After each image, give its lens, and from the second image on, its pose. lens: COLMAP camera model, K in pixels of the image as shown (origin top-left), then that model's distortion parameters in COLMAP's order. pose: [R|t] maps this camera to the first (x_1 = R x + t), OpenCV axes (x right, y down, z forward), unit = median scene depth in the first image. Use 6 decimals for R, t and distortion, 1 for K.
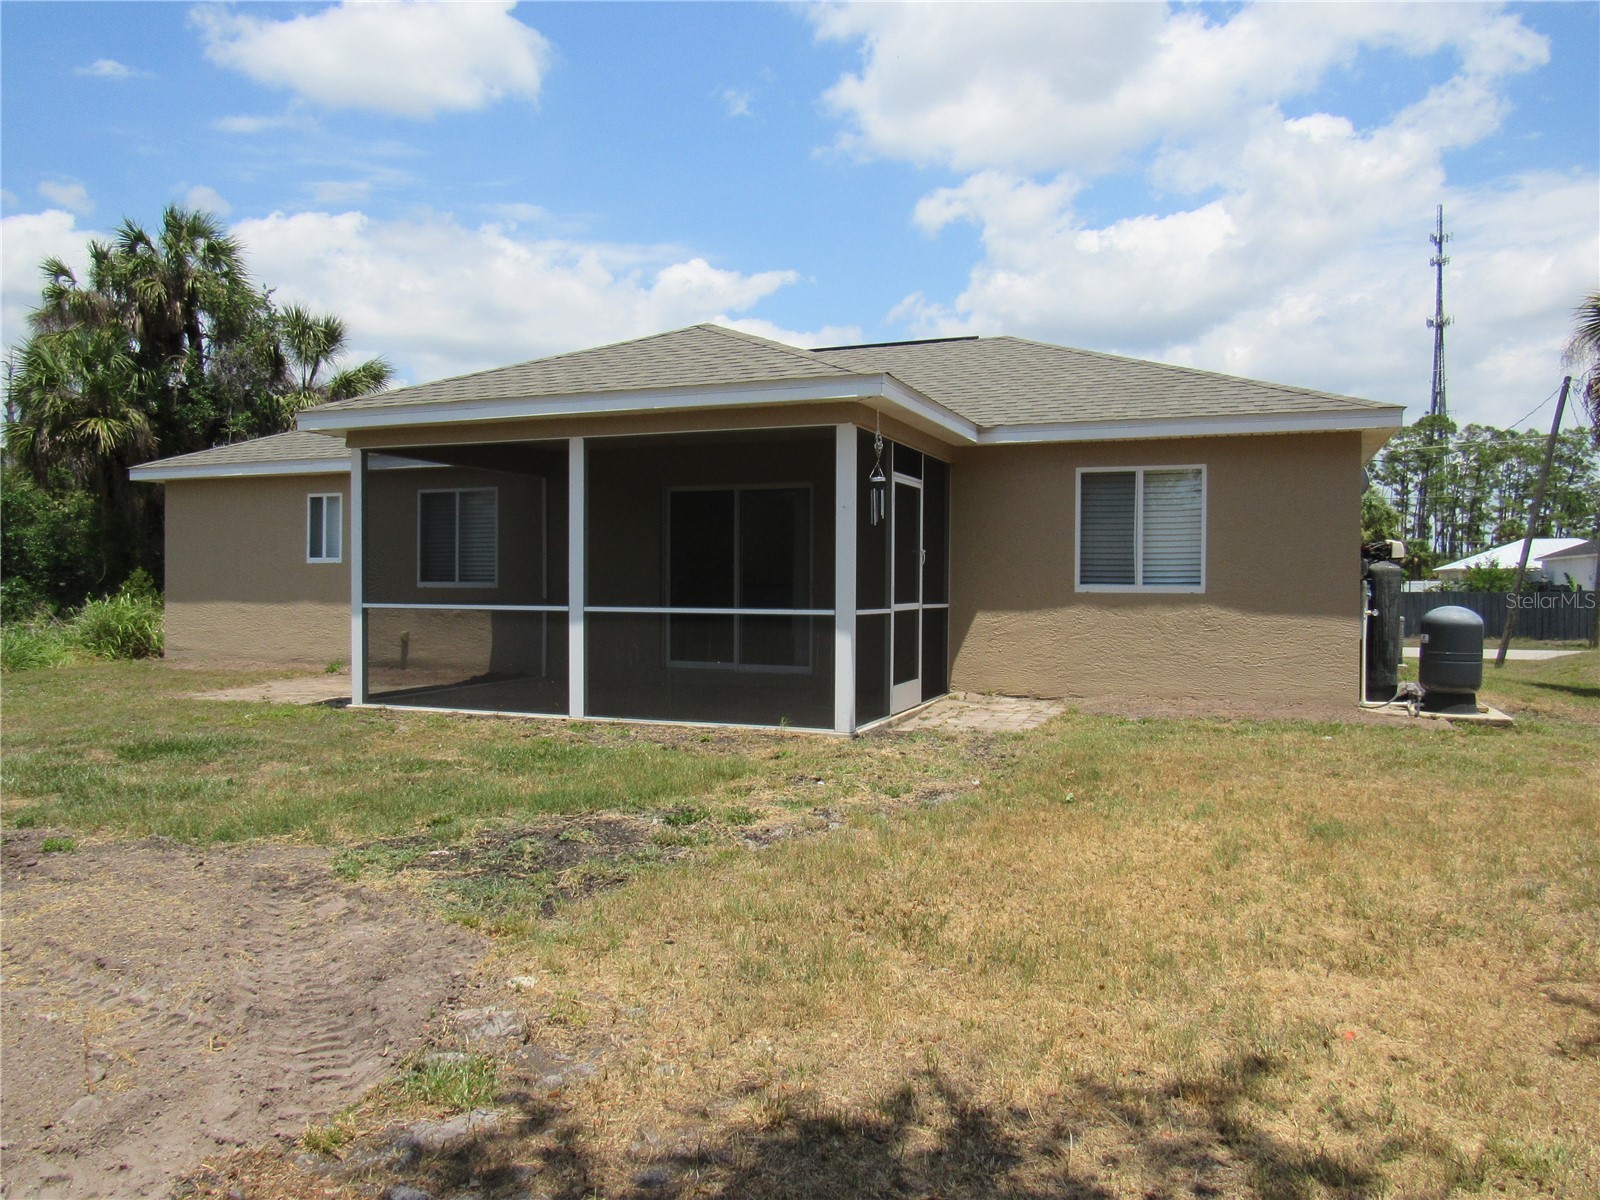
lens RADIAL K [[1134.6, 0, 806.8], [0, 1134.6, 611.4], [0, 0, 1]] dist [-0.006896, 0.006971]
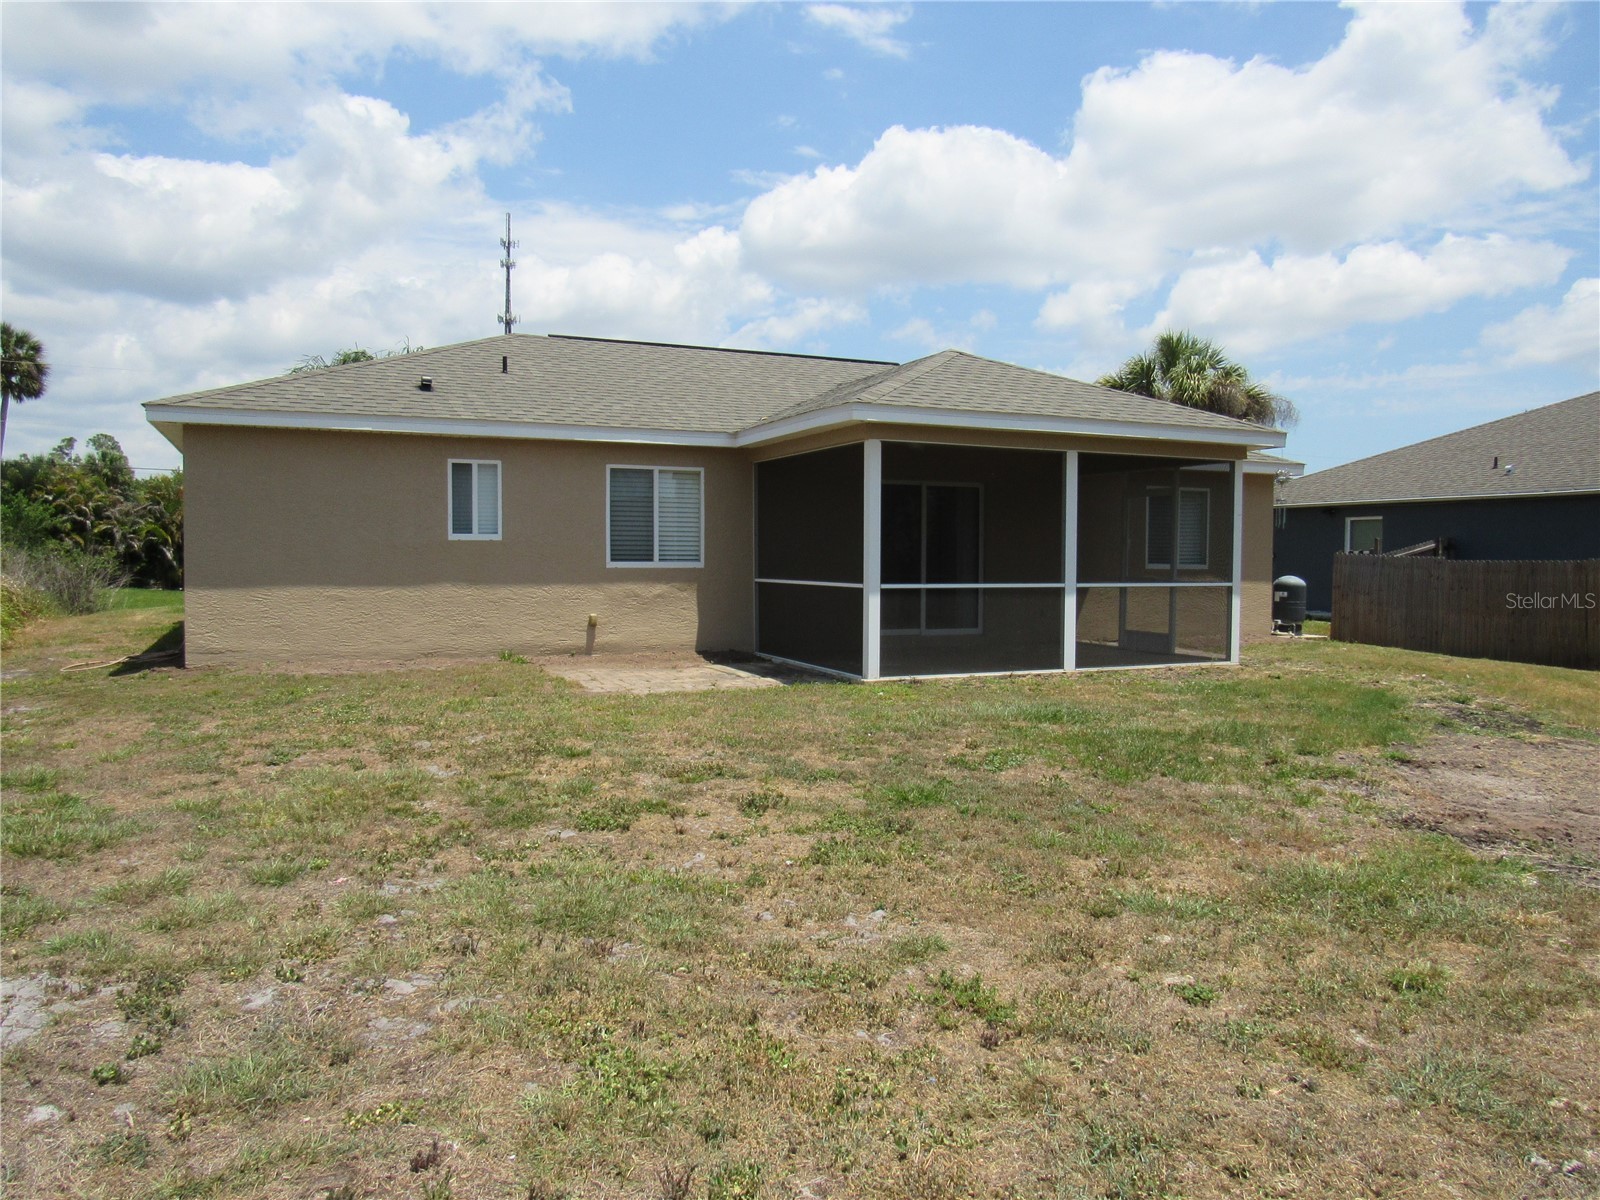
lens RADIAL K [[1134.6, 0, 813.9], [0, 1134.6, 586.9], [0, 0, 1]] dist [-0.006896, 0.006971]
pose [[0.698183, -0.017448, 0.715707, -0.815688], [0.016403, 0.999830, 0.008373, -0.009253], [-0.715732, 0.005893, 0.698351, 0.194643]]
